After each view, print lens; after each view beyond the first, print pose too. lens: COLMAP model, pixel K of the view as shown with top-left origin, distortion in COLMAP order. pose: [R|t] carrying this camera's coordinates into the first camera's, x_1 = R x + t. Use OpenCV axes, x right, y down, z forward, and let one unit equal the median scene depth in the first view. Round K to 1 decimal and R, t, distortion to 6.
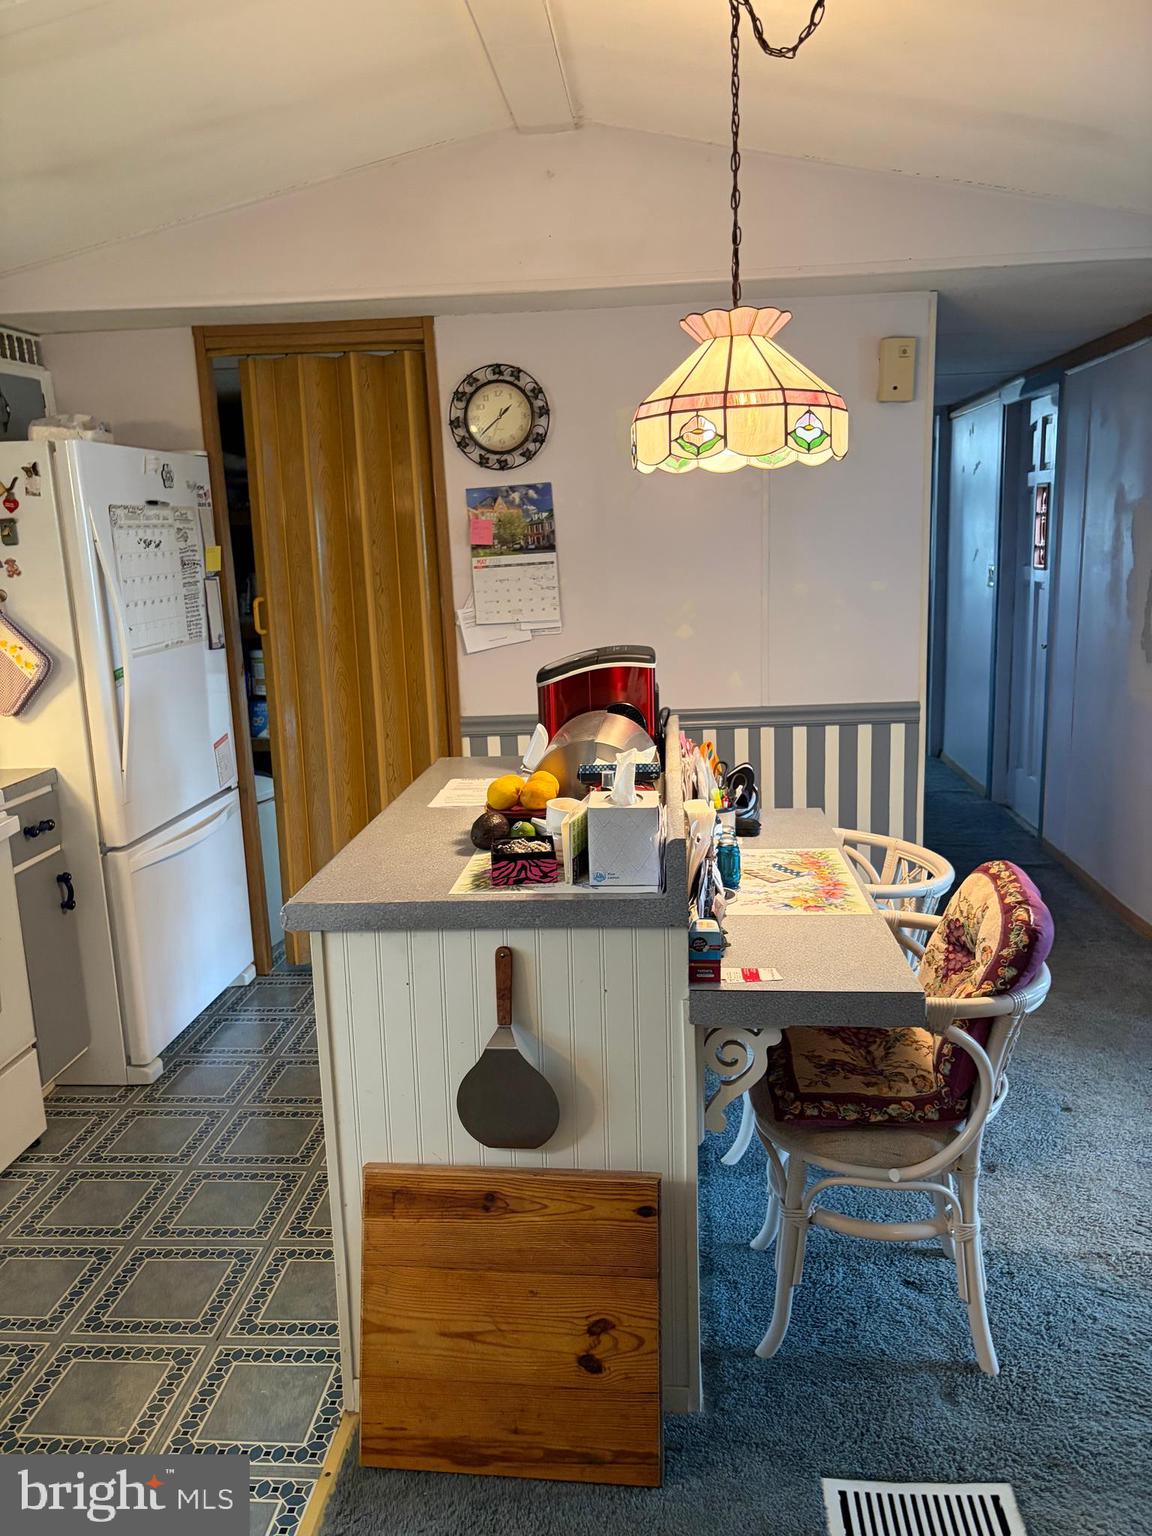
lens RADIAL K [[1209.0, 0, 576.0], [0, 1209.0, 768.0], [0, 0, 1]] dist [0.098213, -0.099158]
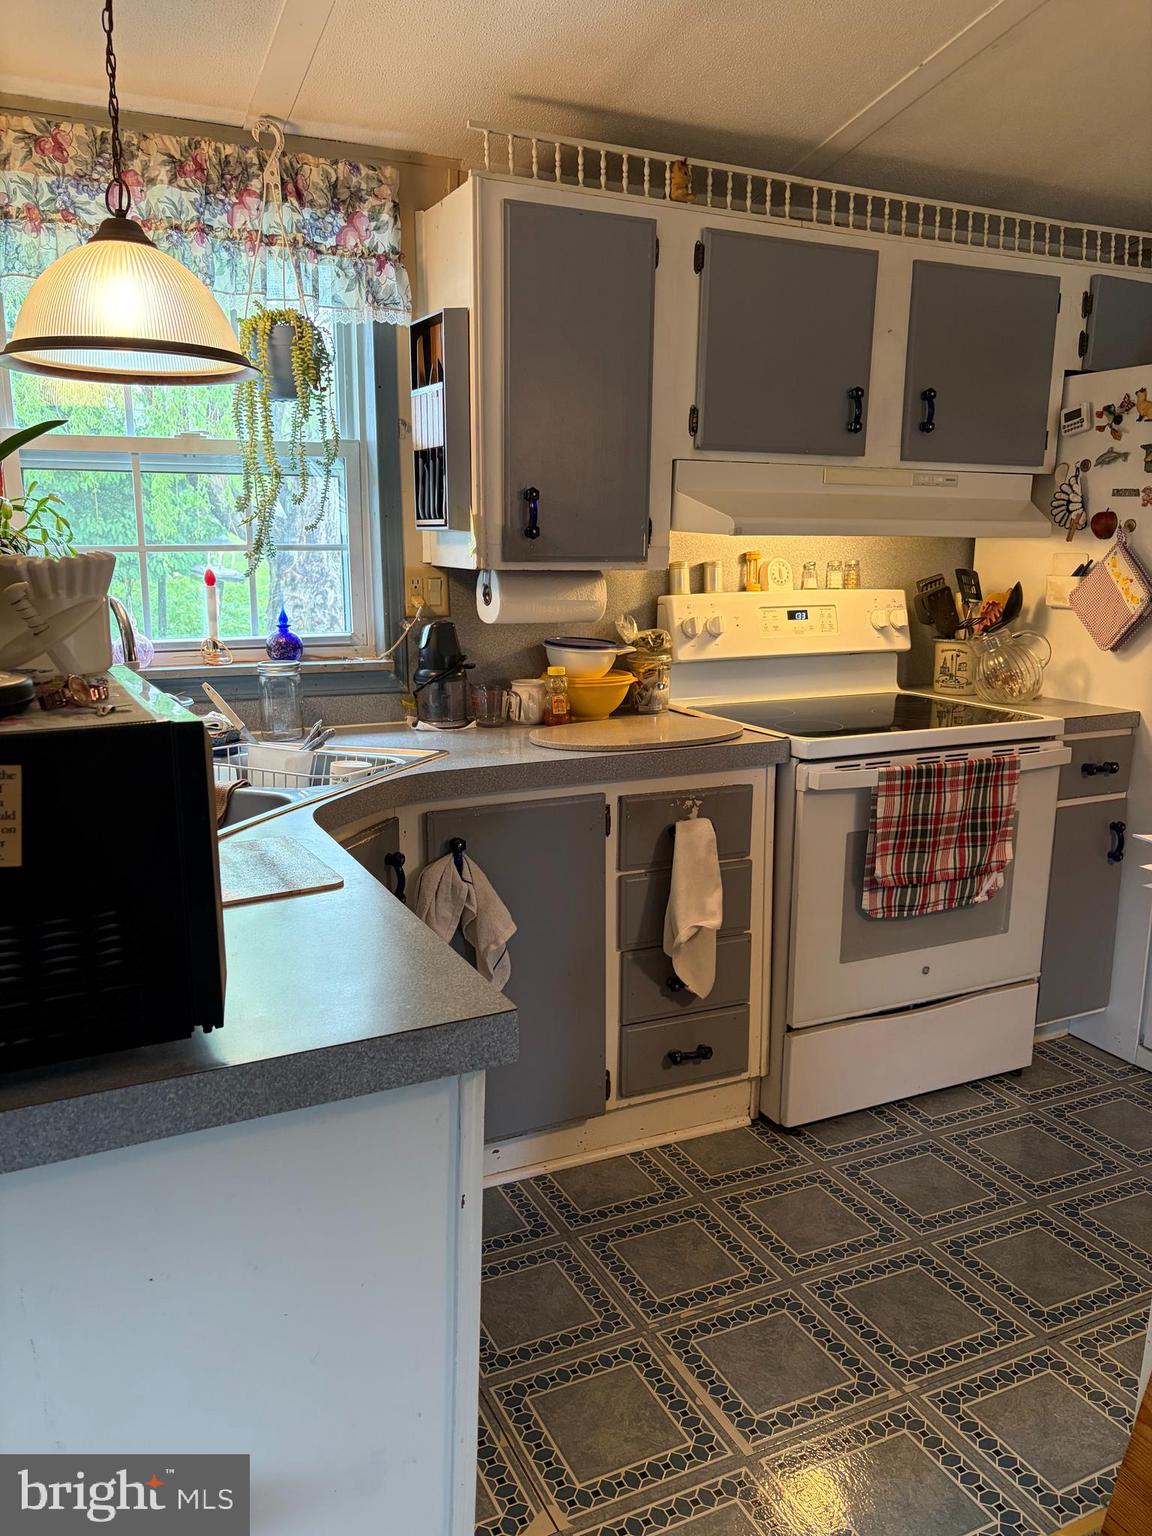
lens RADIAL K [[1209.0, 0, 576.0], [0, 1209.0, 768.0], [0, 0, 1]] dist [0.098213, -0.099158]
pose [[0.501694, 0.210028, -0.839161, 0.189410], [-0.192775, 0.972828, 0.128232, 0.005425], [0.843292, 0.097436, 0.528550, 0.168137]]
